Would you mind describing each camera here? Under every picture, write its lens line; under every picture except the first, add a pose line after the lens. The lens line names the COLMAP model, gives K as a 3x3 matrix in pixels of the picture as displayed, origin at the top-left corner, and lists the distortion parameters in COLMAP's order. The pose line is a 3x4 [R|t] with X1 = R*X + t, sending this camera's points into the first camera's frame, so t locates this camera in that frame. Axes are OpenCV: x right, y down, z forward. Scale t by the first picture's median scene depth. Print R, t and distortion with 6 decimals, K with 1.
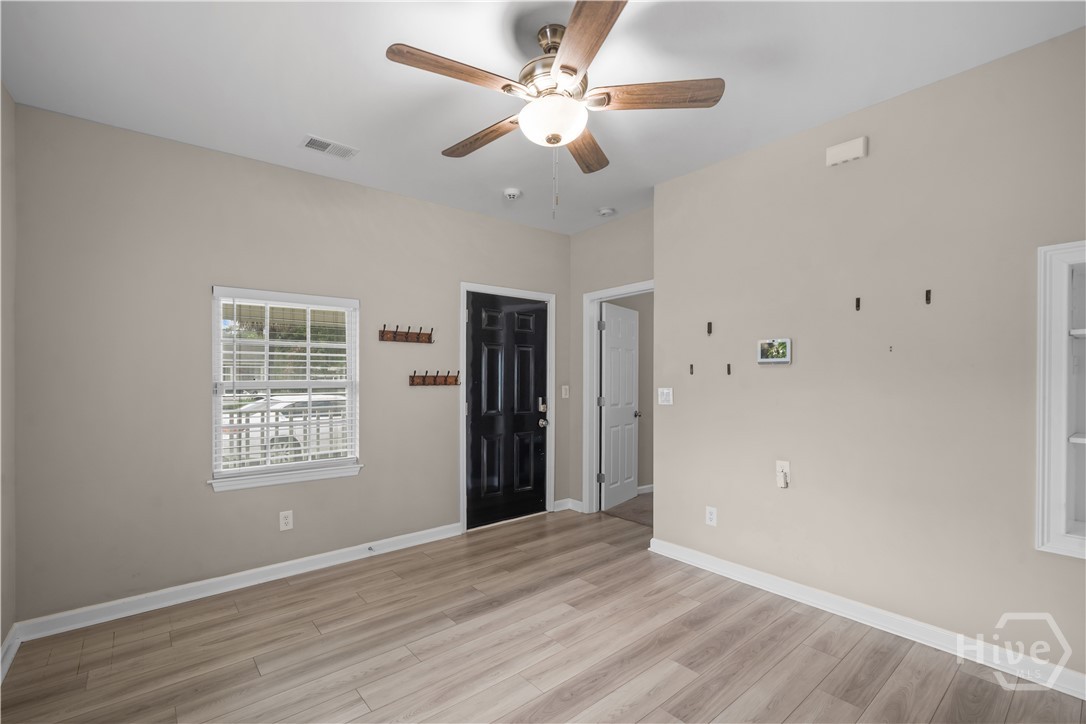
lens RADIAL K [[480.8, 0, 526.2], [0, 480.8, 383.5], [0, 0, 1]] dist [-0.000620, 0.000643]
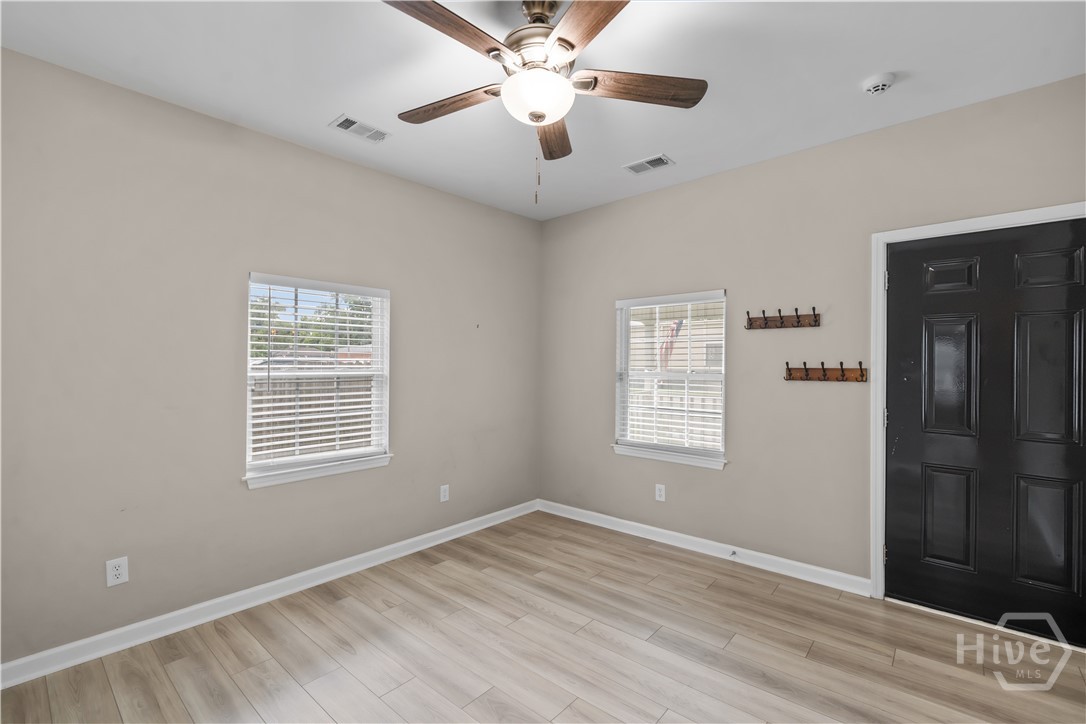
lens RADIAL K [[474.5, 0, 539.6], [0, 474.5, 363.1], [0, 0, 1]] dist [0.000454, 0.000198]
pose [[0.170993, -0.003115, -0.985267, 0.590964], [-0.015643, 0.999860, -0.005876, -0.015862], [0.985148, 0.016417, 0.170921, 0.527076]]
